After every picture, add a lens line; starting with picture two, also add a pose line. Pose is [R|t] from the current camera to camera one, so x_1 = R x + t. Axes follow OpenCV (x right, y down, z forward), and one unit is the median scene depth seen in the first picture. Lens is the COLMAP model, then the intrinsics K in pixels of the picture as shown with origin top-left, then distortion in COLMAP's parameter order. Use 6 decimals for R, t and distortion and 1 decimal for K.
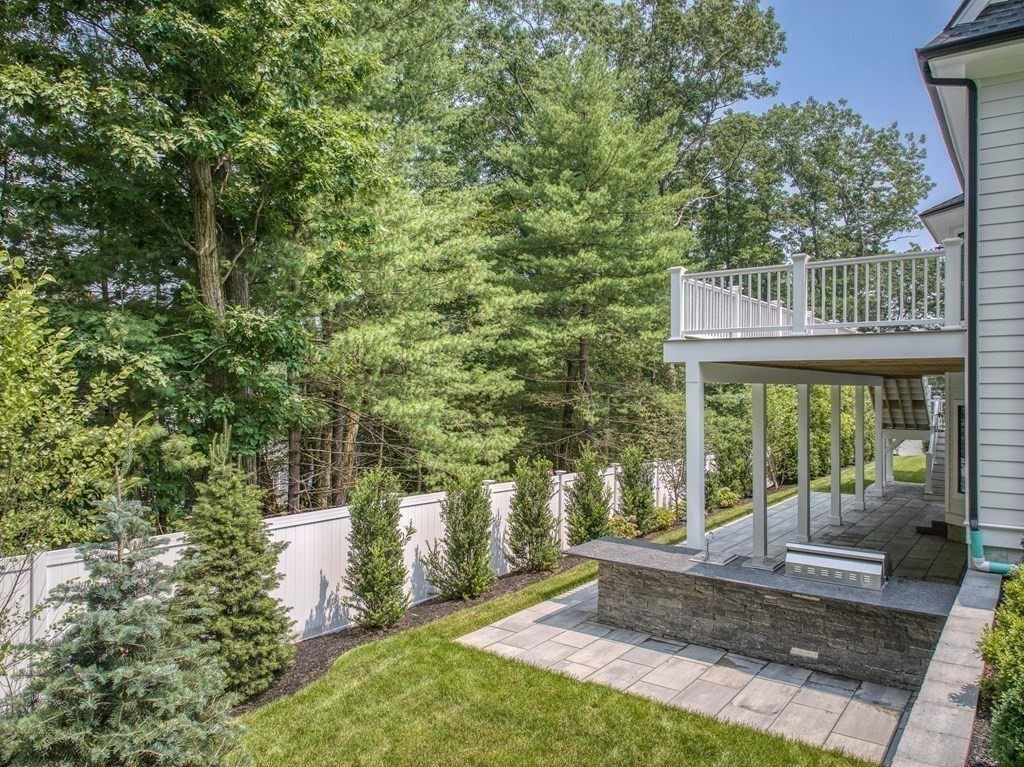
lens RADIAL K [[719.6, 0, 500.3], [0, 719.6, 400.7], [0, 0, 1]] dist [-0.005968, -0.014216]
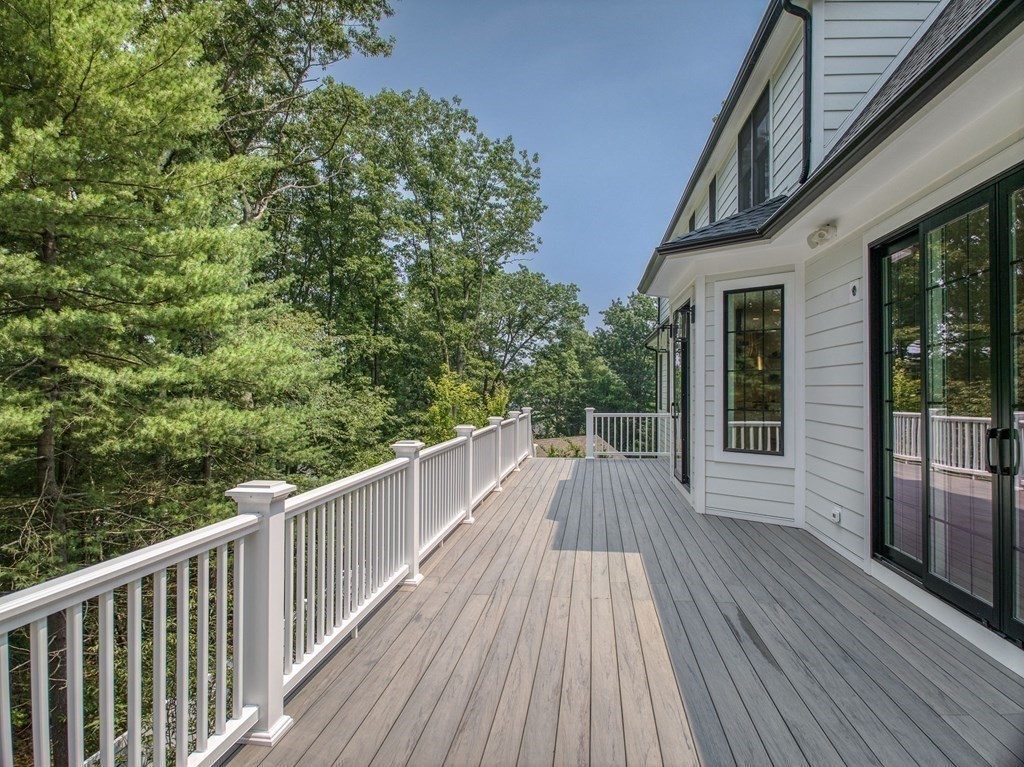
lens RADIAL K [[719.6, 0, 522.0], [0, 719.6, 391.7], [0, 0, 1]] dist [-0.005968, -0.014216]
pose [[0.852082, -0.007700, 0.523352, 0.155905], [0.012325, 0.999910, -0.005355, -0.107549], [-0.523264, 0.011014, 0.852100, 0.420733]]
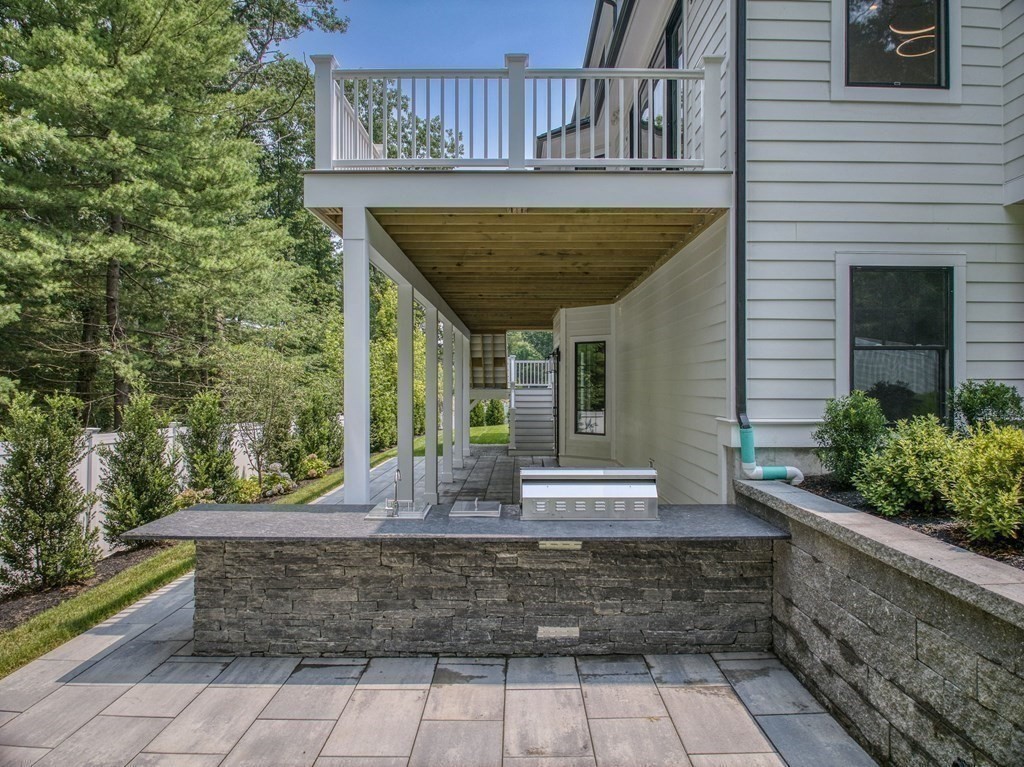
lens RADIAL K [[719.6, 0, 512.0], [0, 719.6, 392.4], [0, 0, 1]] dist [-0.005968, -0.014216]
pose [[0.799440, -0.008600, 0.600685, 0.001212], [0.012806, 0.999914, -0.002729, 0.052605], [-0.600610, 0.009874, 0.799481, 0.194558]]
